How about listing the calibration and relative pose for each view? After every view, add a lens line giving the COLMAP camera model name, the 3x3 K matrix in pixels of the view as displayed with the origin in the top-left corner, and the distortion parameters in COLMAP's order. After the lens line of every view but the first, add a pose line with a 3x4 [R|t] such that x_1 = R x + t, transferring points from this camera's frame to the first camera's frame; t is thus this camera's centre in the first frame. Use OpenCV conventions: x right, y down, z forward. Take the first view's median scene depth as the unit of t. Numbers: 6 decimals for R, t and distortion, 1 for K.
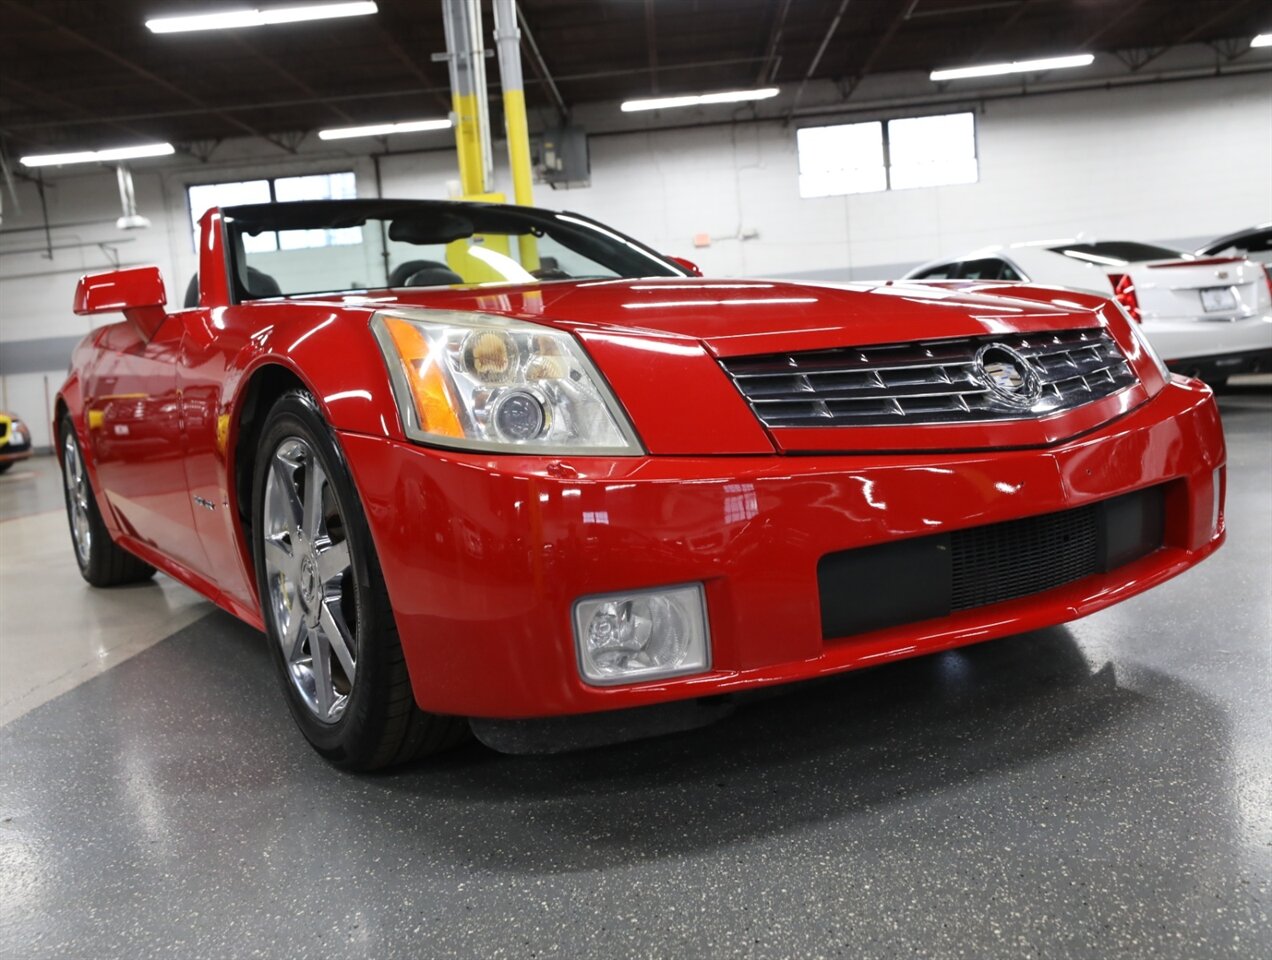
lens RADIAL K [[1108.5, 0, 636.0], [0, 1108.5, 480.0], [0, 0, 1]] dist [0.005604, 0.015039]
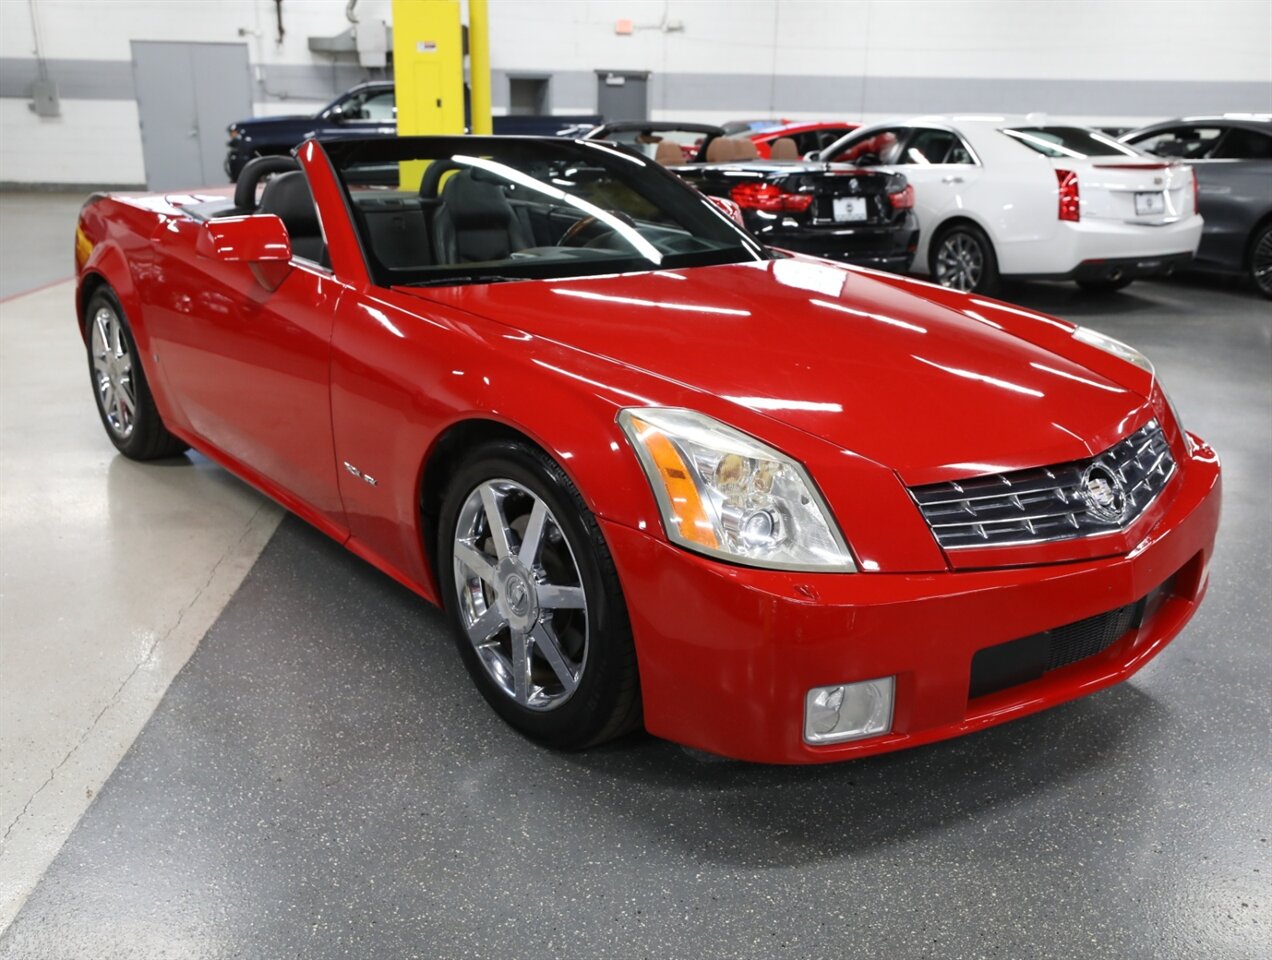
lens RADIAL K [[1116.7, 0, 655.6], [0, 1116.7, 483.7], [0, 0, 1]] dist [0.007869, 0.012596]
pose [[0.989545, 0.067607, 0.127395, -0.348209], [-0.089914, 0.979836, 0.178429, -0.291876], [-0.112763, -0.188018, 0.975671, -0.206841]]
